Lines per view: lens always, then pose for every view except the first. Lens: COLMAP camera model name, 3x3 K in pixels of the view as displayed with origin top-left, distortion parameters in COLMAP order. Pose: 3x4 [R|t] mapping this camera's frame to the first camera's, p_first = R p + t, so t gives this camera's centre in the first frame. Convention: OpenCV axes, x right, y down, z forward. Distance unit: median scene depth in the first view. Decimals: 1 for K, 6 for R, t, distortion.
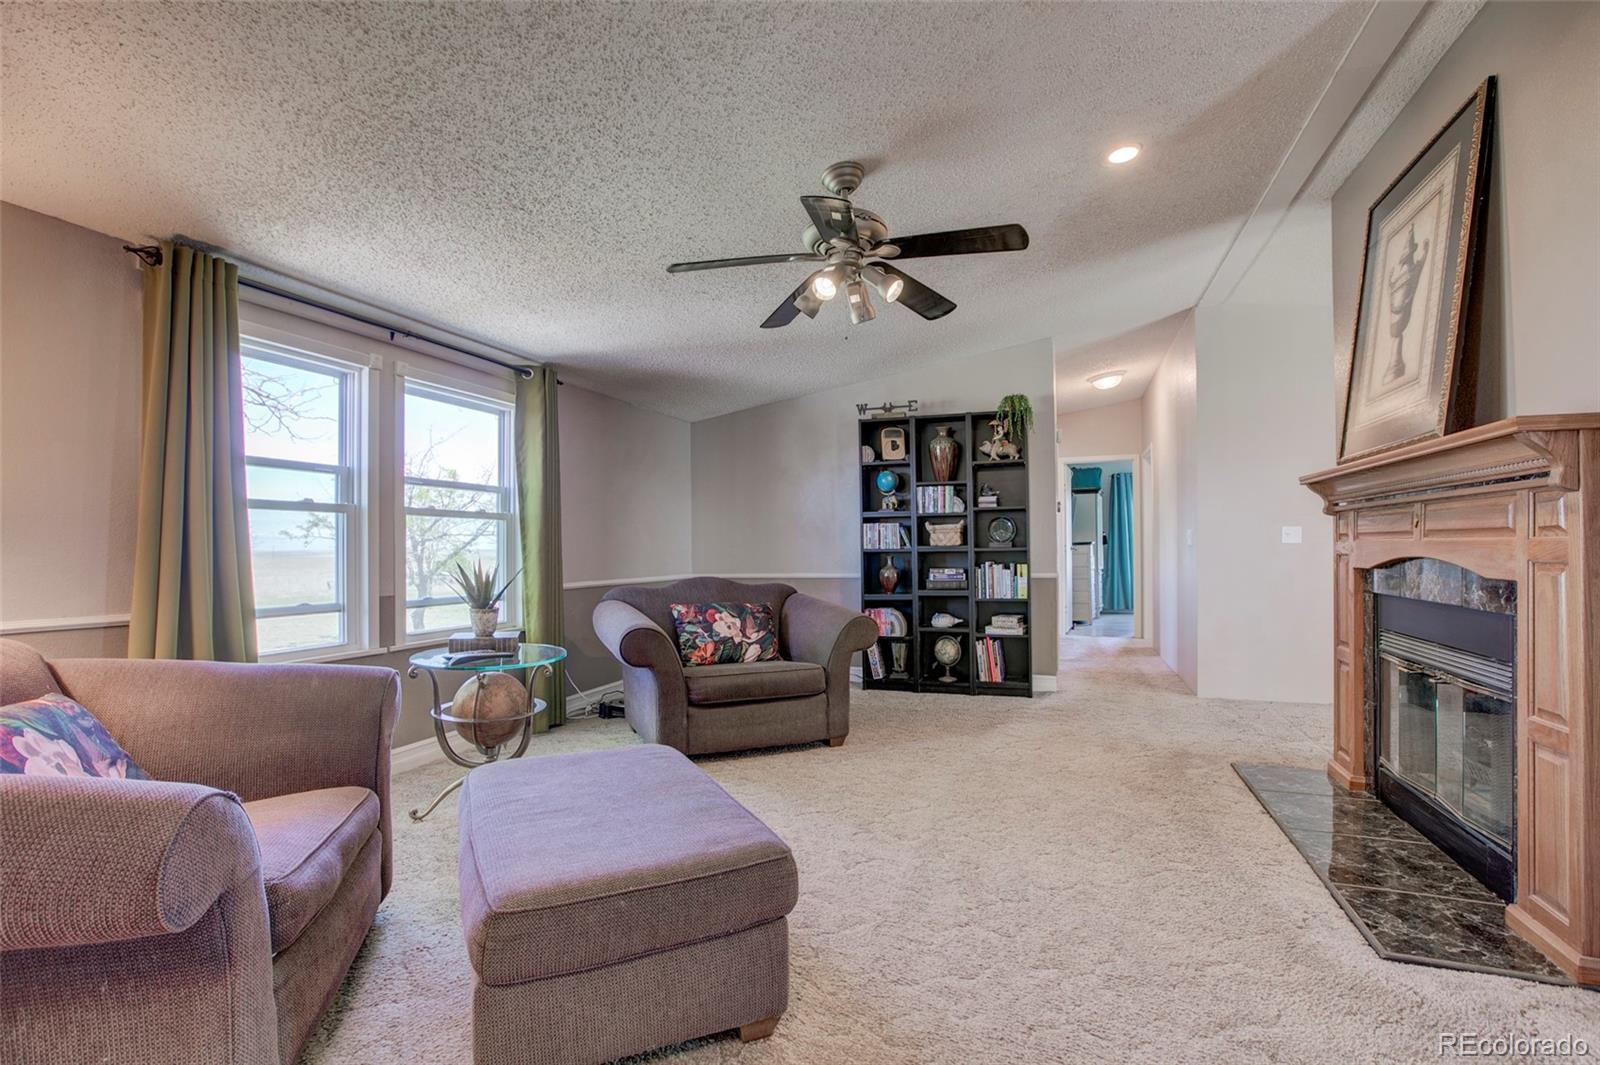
lens RADIAL K [[742.5, 0, 767.9], [0, 742.5, 540.9], [0, 0, 1]] dist [-0.028870, 0.000056]
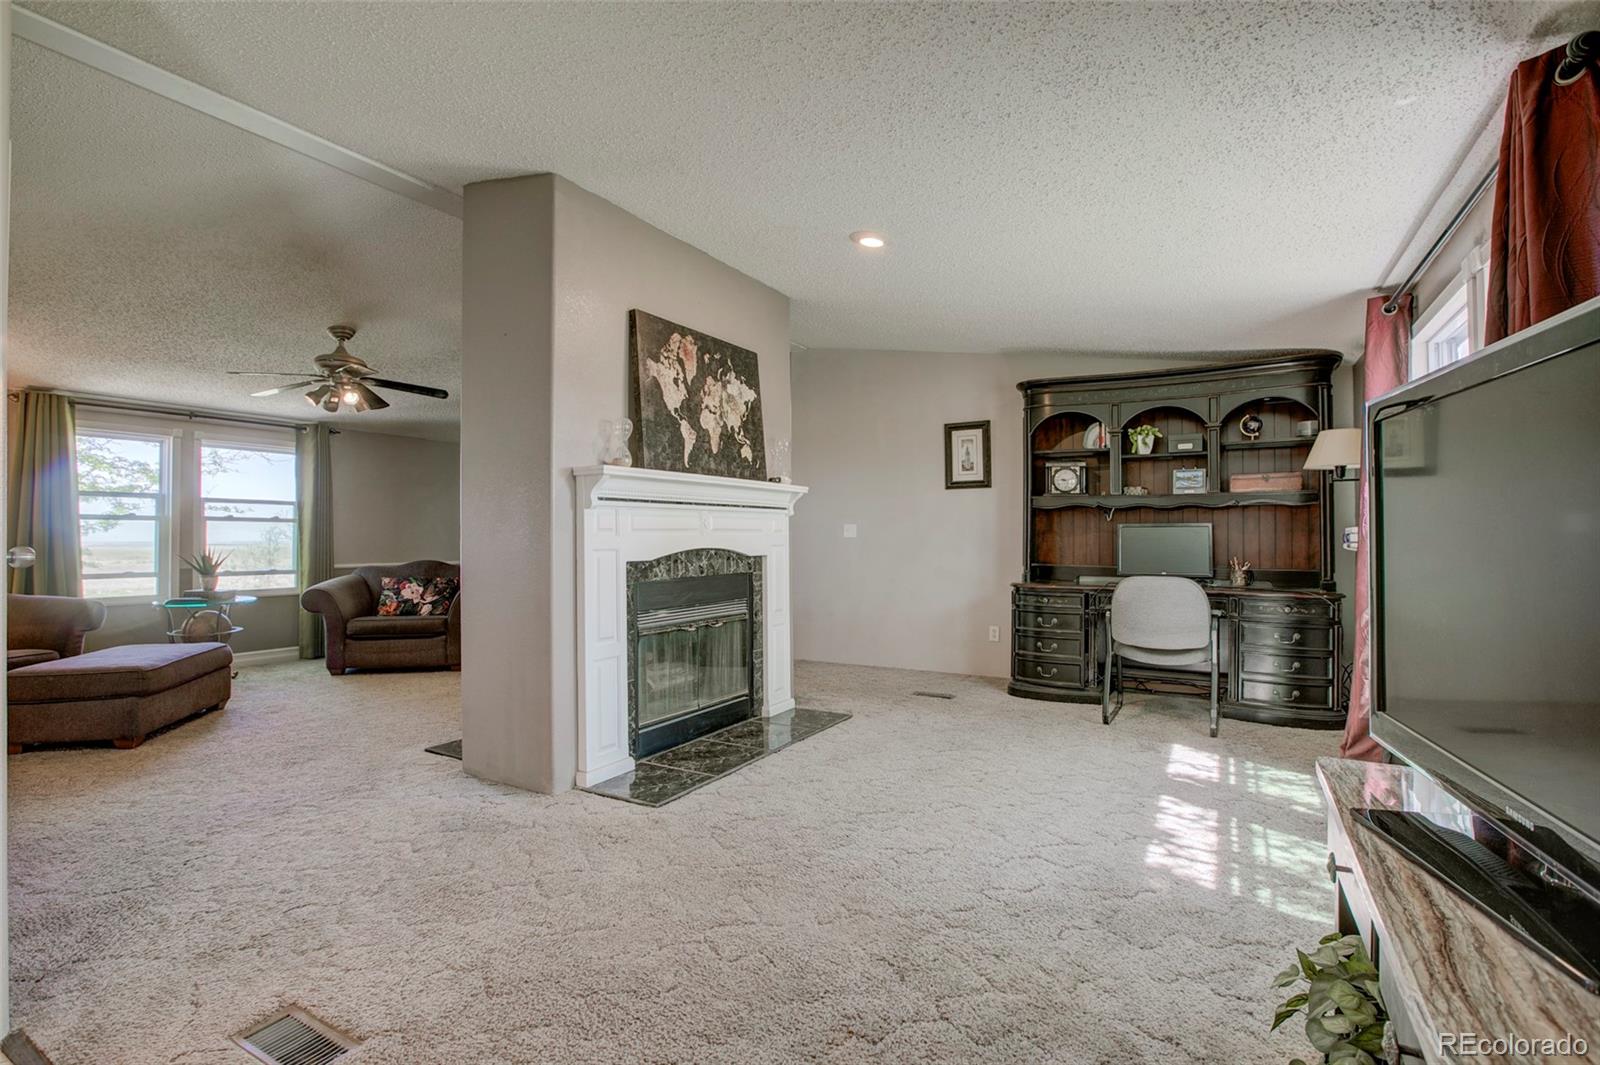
lens RADIAL K [[740.1, 0, 799.4], [0, 740.1, 530.6], [0, 0, 1]] dist [-0.030593, 0.000300]
pose [[0.988917, -0.000939, -0.148470, 0.976049], [0.000369, 0.999992, -0.003870, -0.006068], [0.148472, 0.003773, 0.988909, -0.386906]]
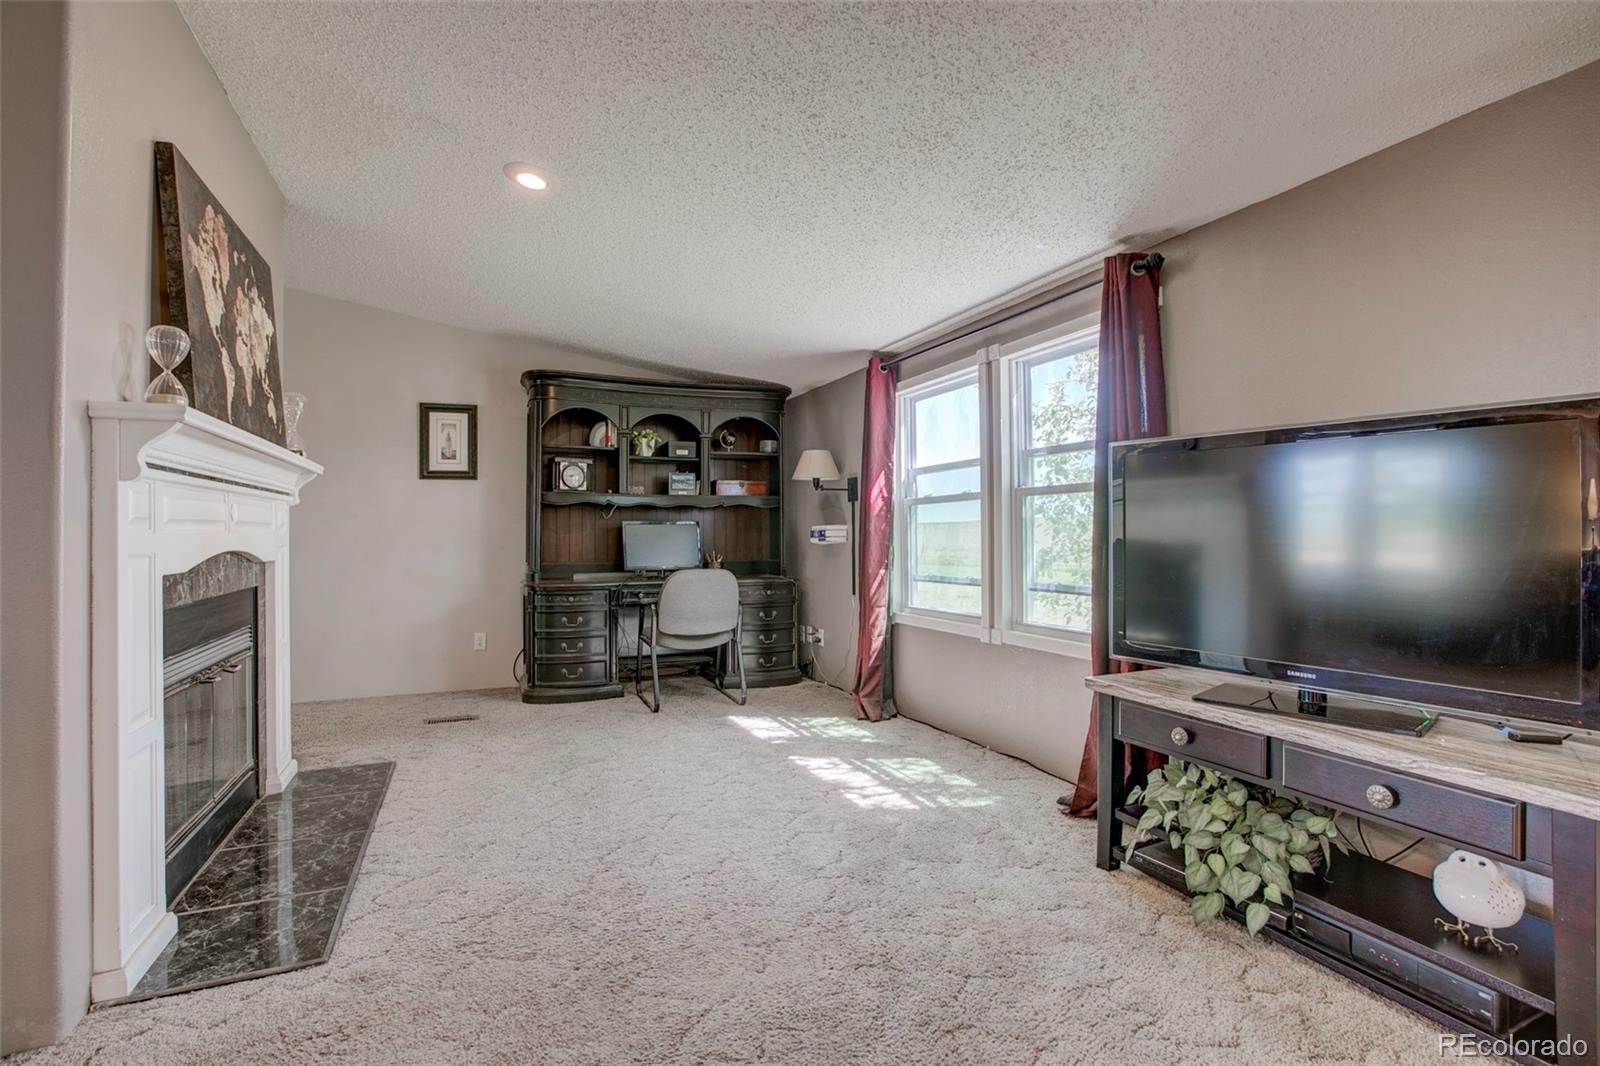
lens RADIAL K [[738.8, 0, 800.0], [0, 738.8, 523.8], [0, 0, 1]] dist [-0.091722, 0.050140]
pose [[0.708483, 0.006924, 0.705694, 0.672766], [0.001848, 0.999930, -0.011666, -0.002260], [-0.705726, 0.009569, 0.708421, -0.233751]]
